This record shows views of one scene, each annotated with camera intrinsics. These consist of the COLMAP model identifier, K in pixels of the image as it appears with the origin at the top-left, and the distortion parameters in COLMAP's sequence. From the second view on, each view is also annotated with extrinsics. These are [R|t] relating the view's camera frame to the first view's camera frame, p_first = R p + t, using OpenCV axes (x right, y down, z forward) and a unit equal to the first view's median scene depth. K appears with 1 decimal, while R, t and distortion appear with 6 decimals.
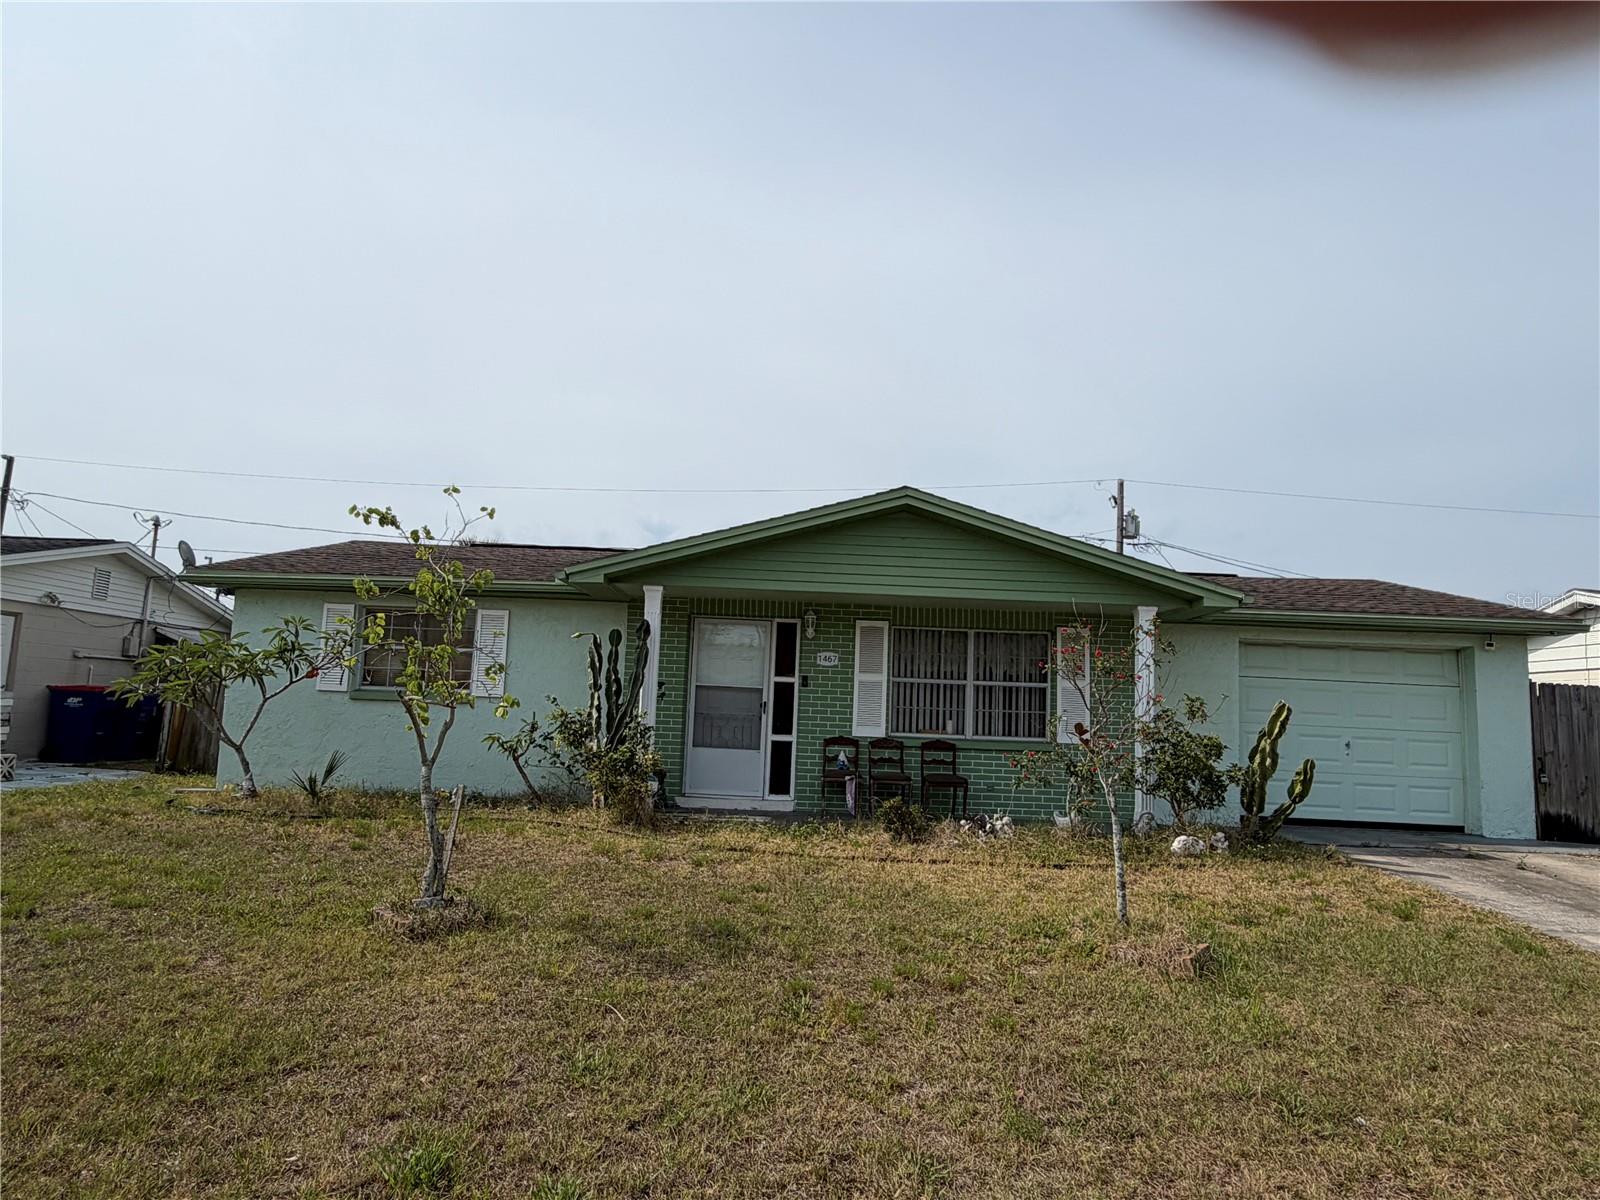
lens RADIAL K [[977.5, 0, 800.0], [0, 977.5, 600.0], [0, 0, 1]] dist [-0.002589, -0.000034]
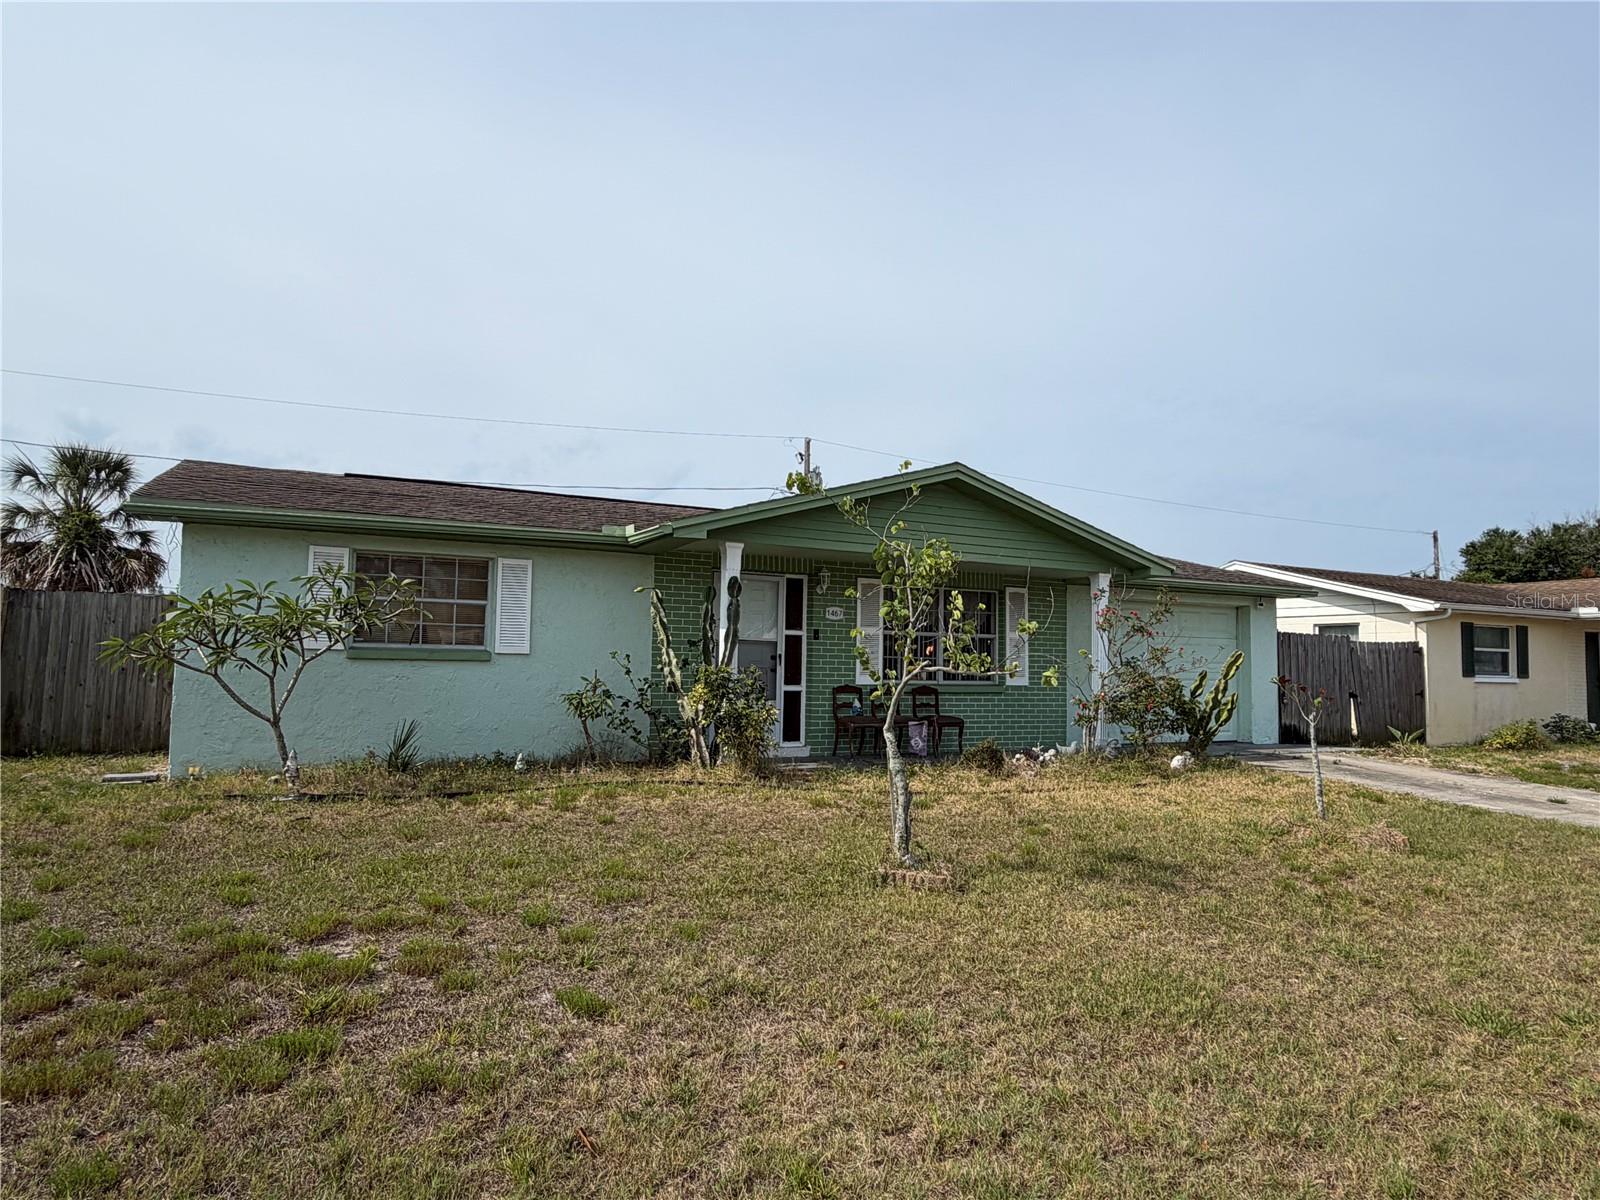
lens RADIAL K [[977.5, 0, 800.0], [0, 977.5, 600.0], [0, 0, 1]] dist [-0.002589, -0.000034]
pose [[0.895919, 0.009412, 0.444118, -0.481987], [-0.038539, 0.997653, 0.056602, -0.013518], [-0.442543, -0.067827, 0.894178, 0.061231]]
